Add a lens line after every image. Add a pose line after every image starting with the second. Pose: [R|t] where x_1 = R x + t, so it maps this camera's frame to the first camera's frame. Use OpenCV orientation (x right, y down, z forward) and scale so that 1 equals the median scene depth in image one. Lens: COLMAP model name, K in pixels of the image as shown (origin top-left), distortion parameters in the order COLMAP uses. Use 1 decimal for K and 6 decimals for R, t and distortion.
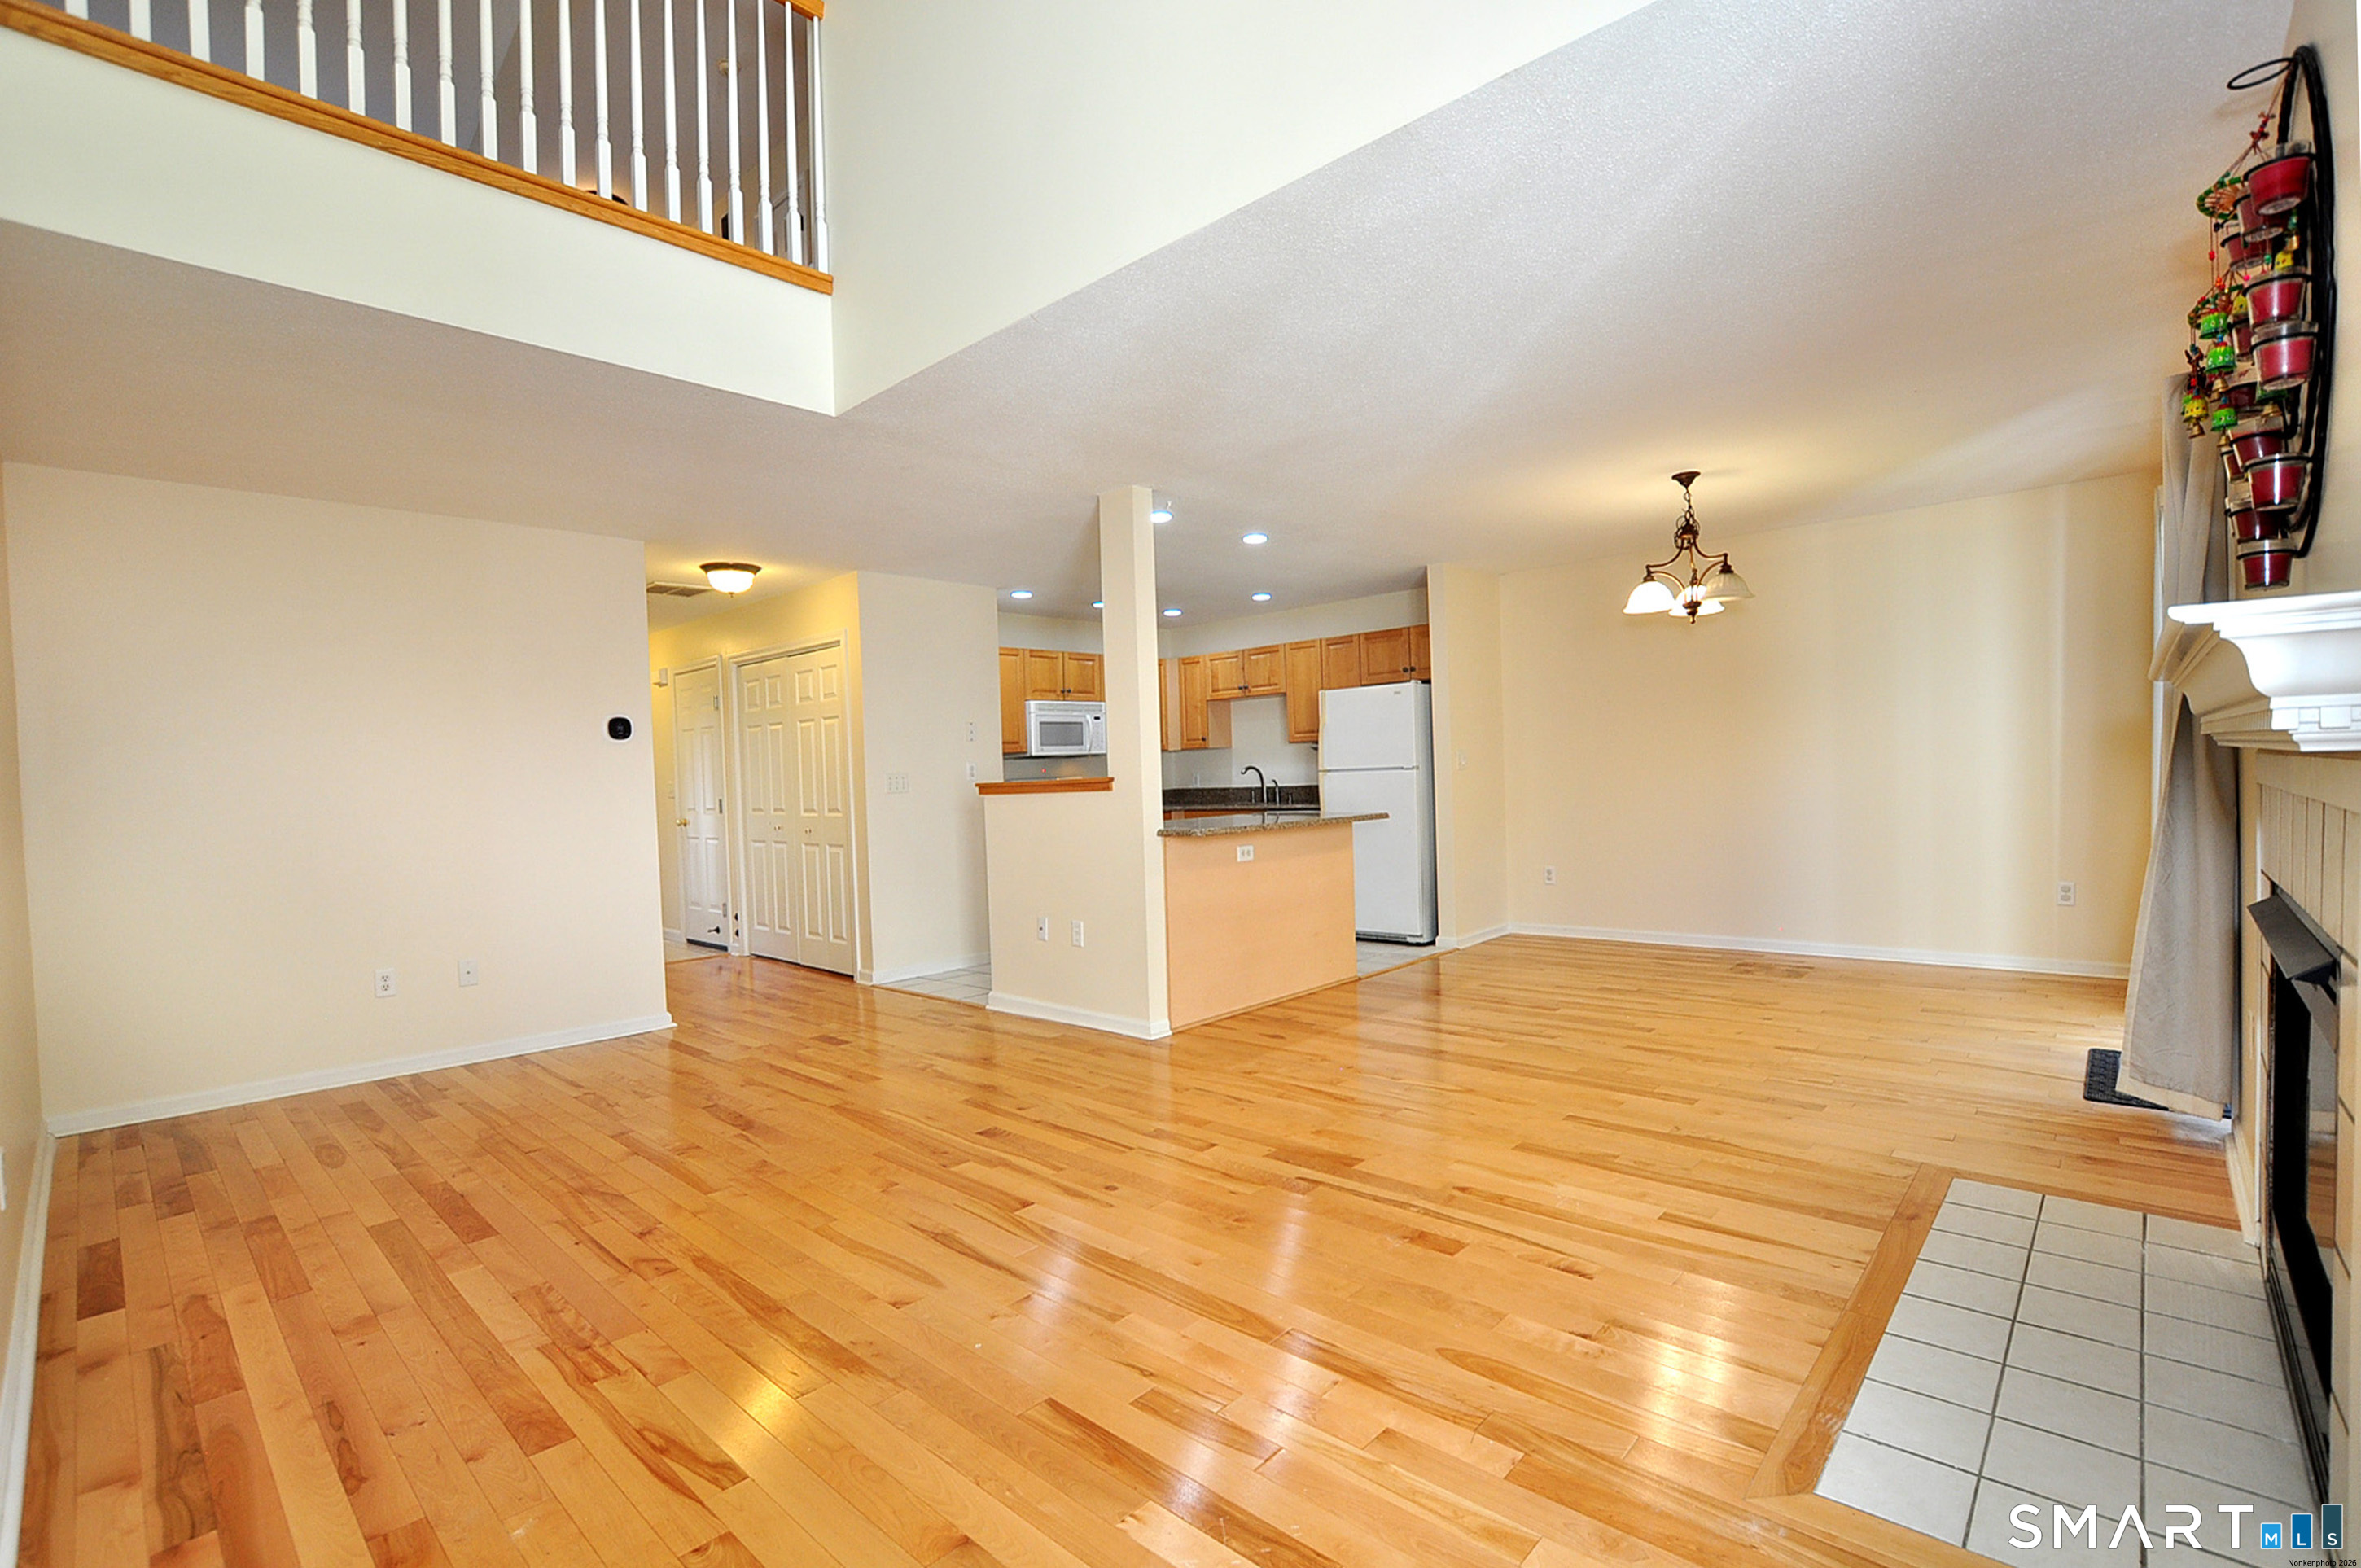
lens RADIAL K [[1077.5, 0, 1154.7], [0, 1077.5, 796.2], [0, 0, 1]] dist [-0.035127, 0.000349]
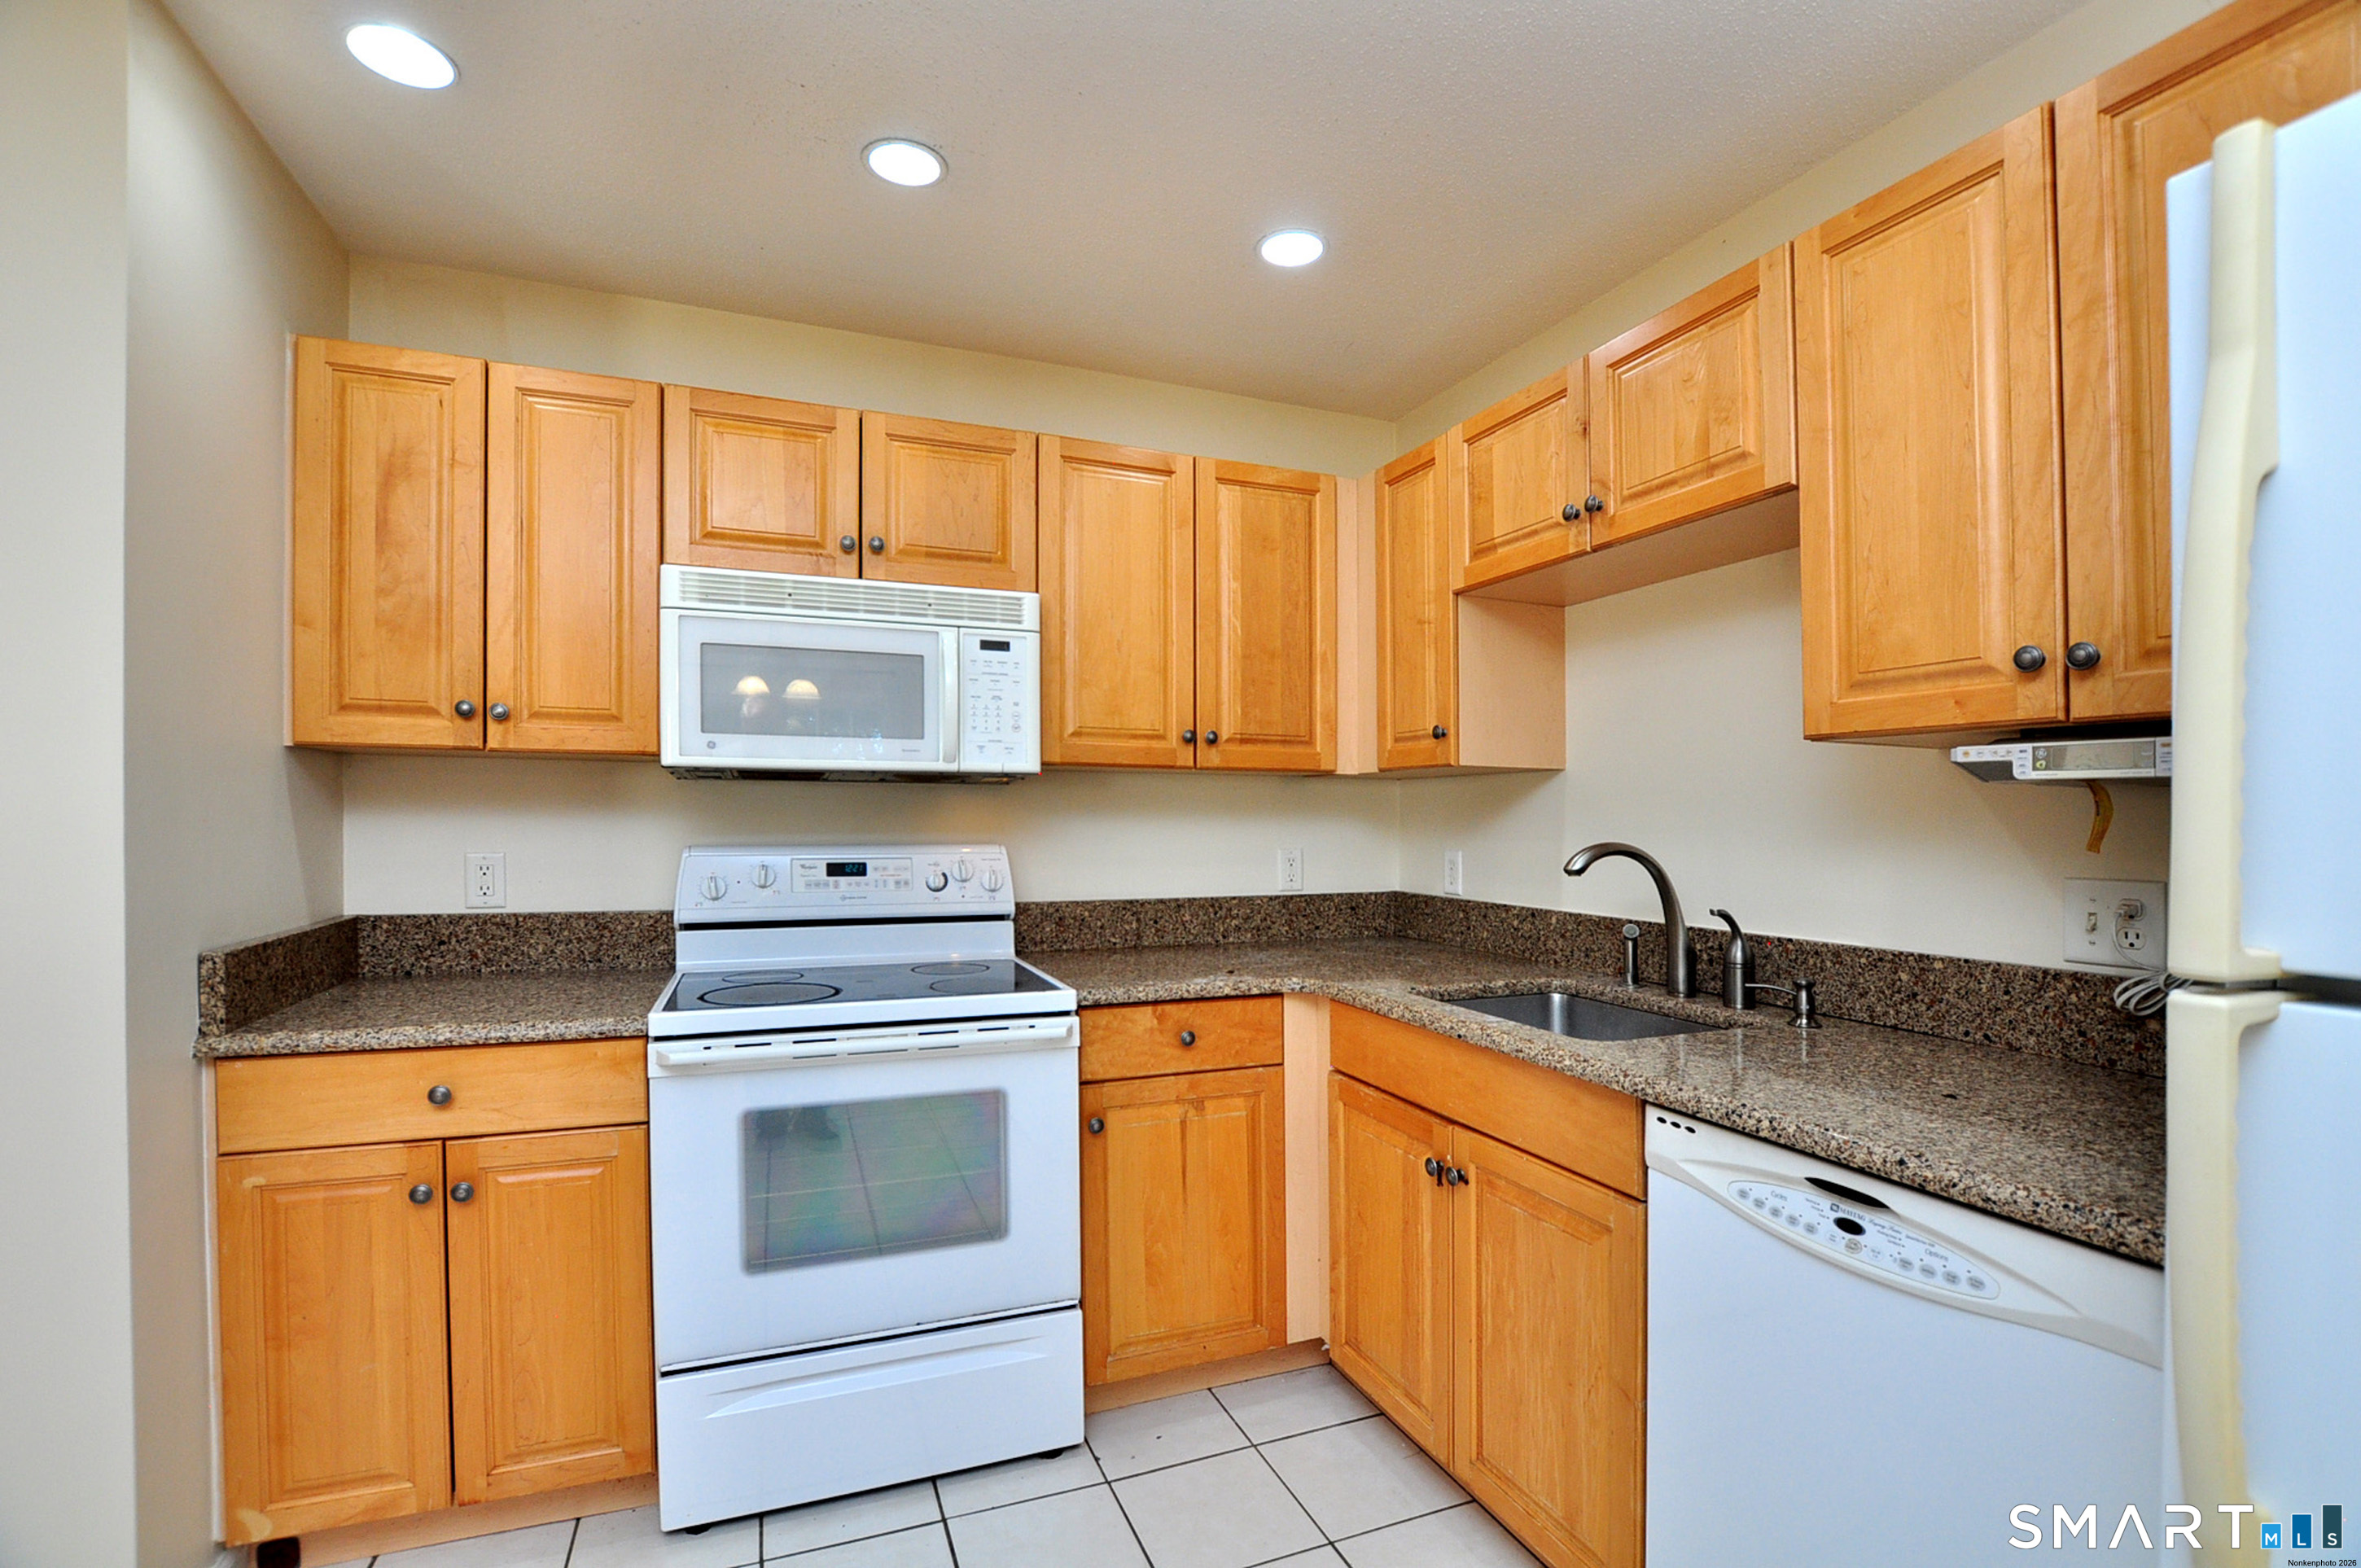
lens RADIAL K [[1004.6, 0, 1140.3], [0, 1004.6, 785.9], [0, 0, 1]] dist [0.001181, 0.000222]
pose [[0.897079, 0.027809, -0.440993, 0.179278], [-0.049414, 0.998071, -0.037579, -0.050803], [0.439098, 0.055502, 0.896723, 1.445034]]
